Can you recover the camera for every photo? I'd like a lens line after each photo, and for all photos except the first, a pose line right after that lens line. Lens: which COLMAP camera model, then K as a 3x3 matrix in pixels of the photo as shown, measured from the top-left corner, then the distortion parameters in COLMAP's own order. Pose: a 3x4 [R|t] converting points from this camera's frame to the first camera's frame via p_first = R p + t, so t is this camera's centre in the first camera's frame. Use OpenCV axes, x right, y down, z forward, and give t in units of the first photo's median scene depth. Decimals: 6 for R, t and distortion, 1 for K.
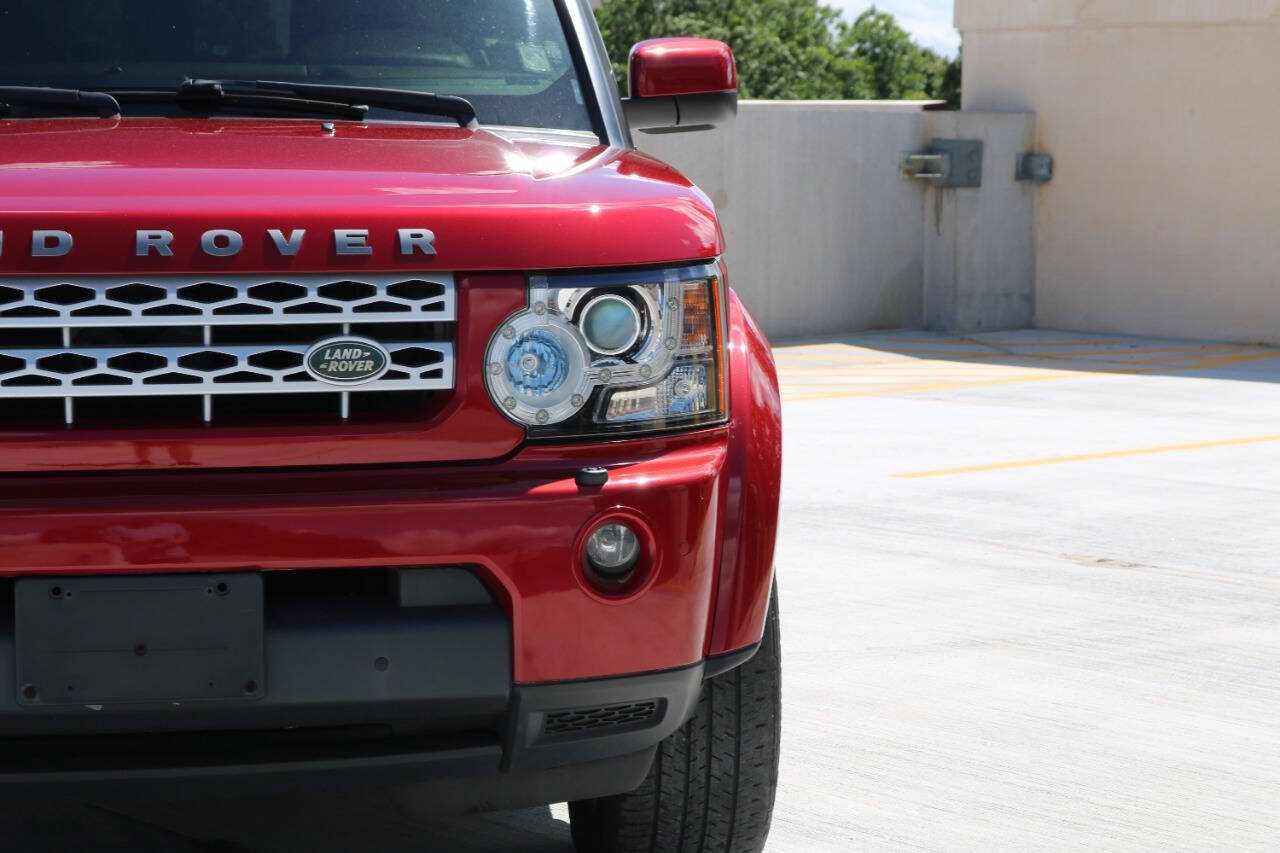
lens RADIAL K [[3061.0, 0, 644.5], [0, 3061.0, 406.4], [0, 0, 1]] dist [0.022359, 0.222392]
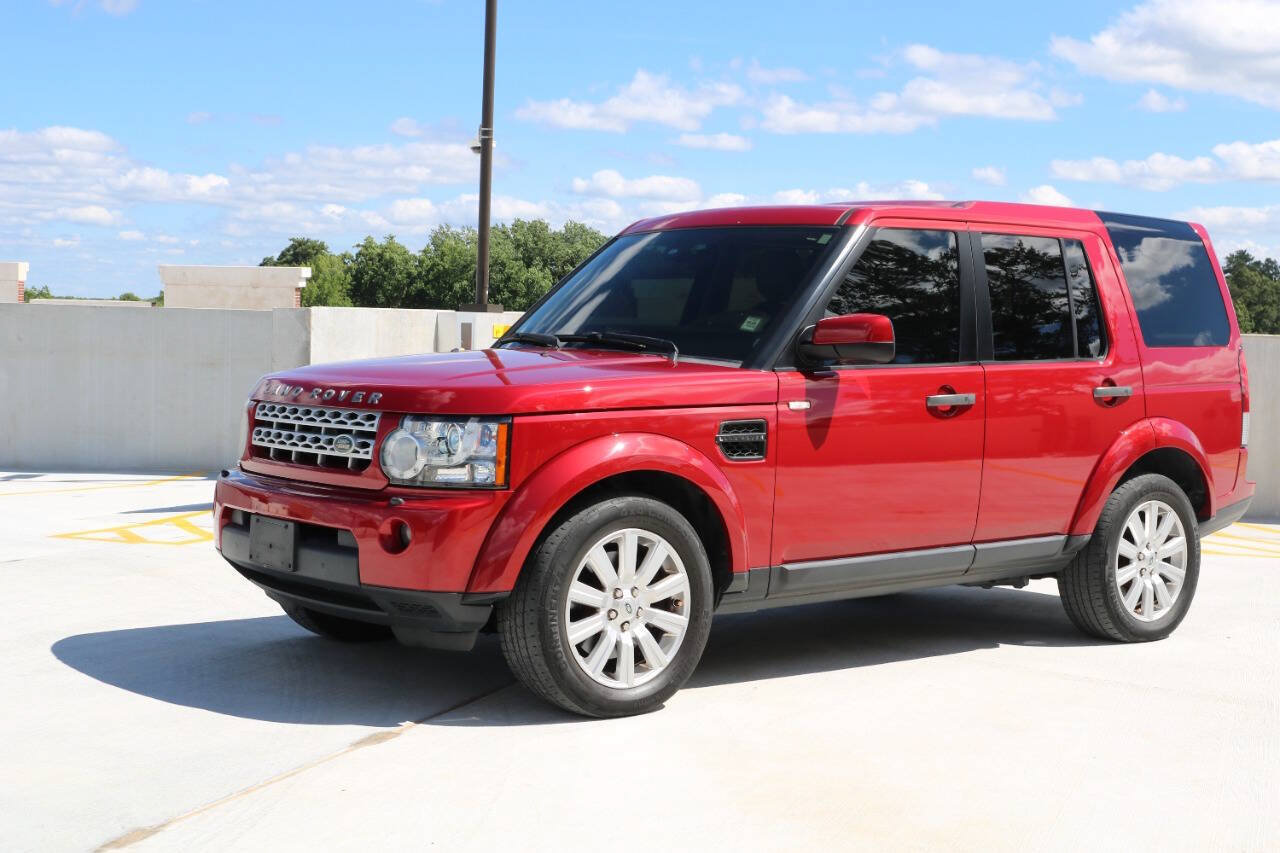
lens RADIAL K [[1805.7, 0, 635.1], [0, 1805.7, 428.6], [0, 0, 1]] dist [-0.071563, 0.034771]
pose [[0.512696, 0.058718, -0.856560, 1.255365], [-0.103019, 0.994658, 0.006523, -0.060379], [0.852367, 0.084897, 0.516006, 0.440917]]
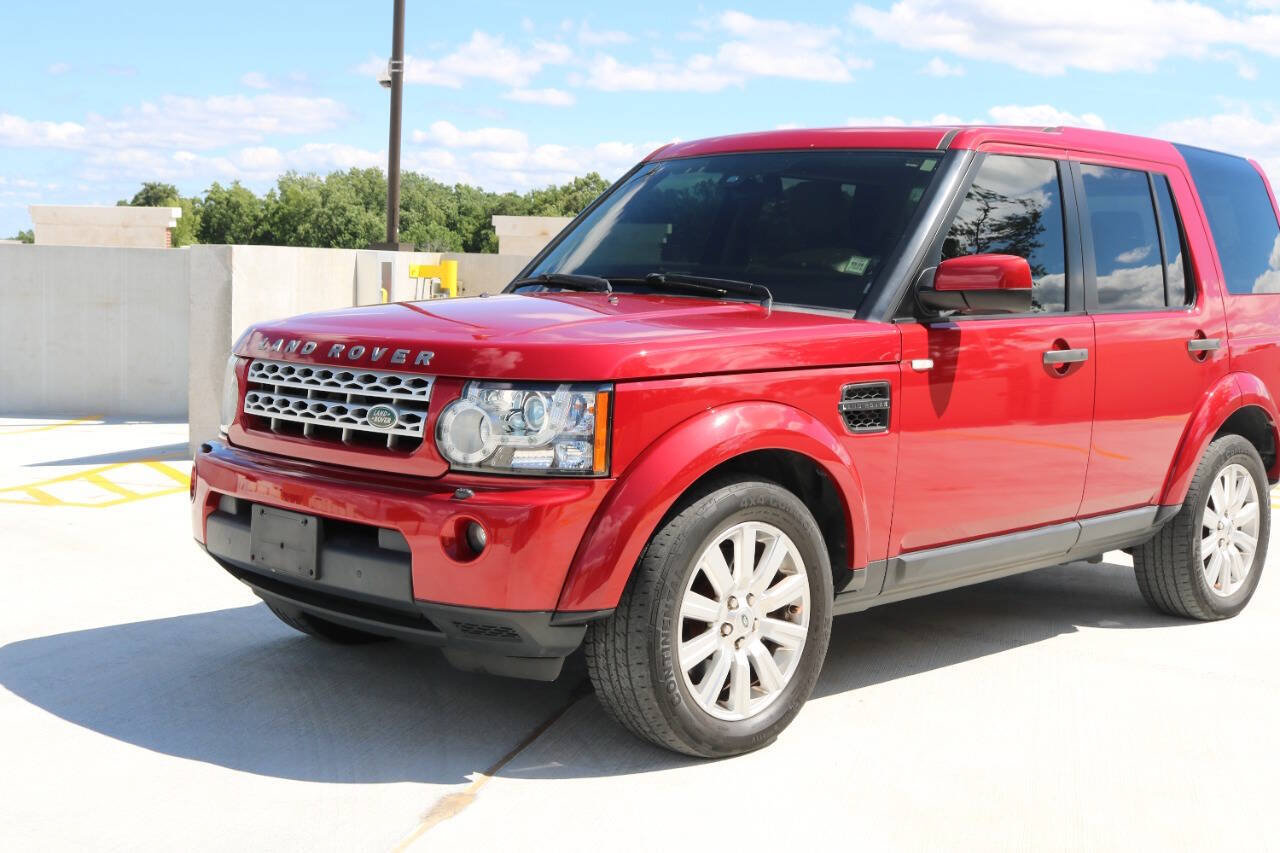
lens RADIAL K [[1634.7, 0, 640.0], [0, 1634.7, 426.5], [0, 0, 1]] dist [-0.099745, 0.109605]
pose [[0.601598, 0.091293, -0.793565, 0.804603], [-0.103120, 0.994011, 0.036178, -0.061880], [0.792115, 0.060068, 0.607409, 0.498222]]
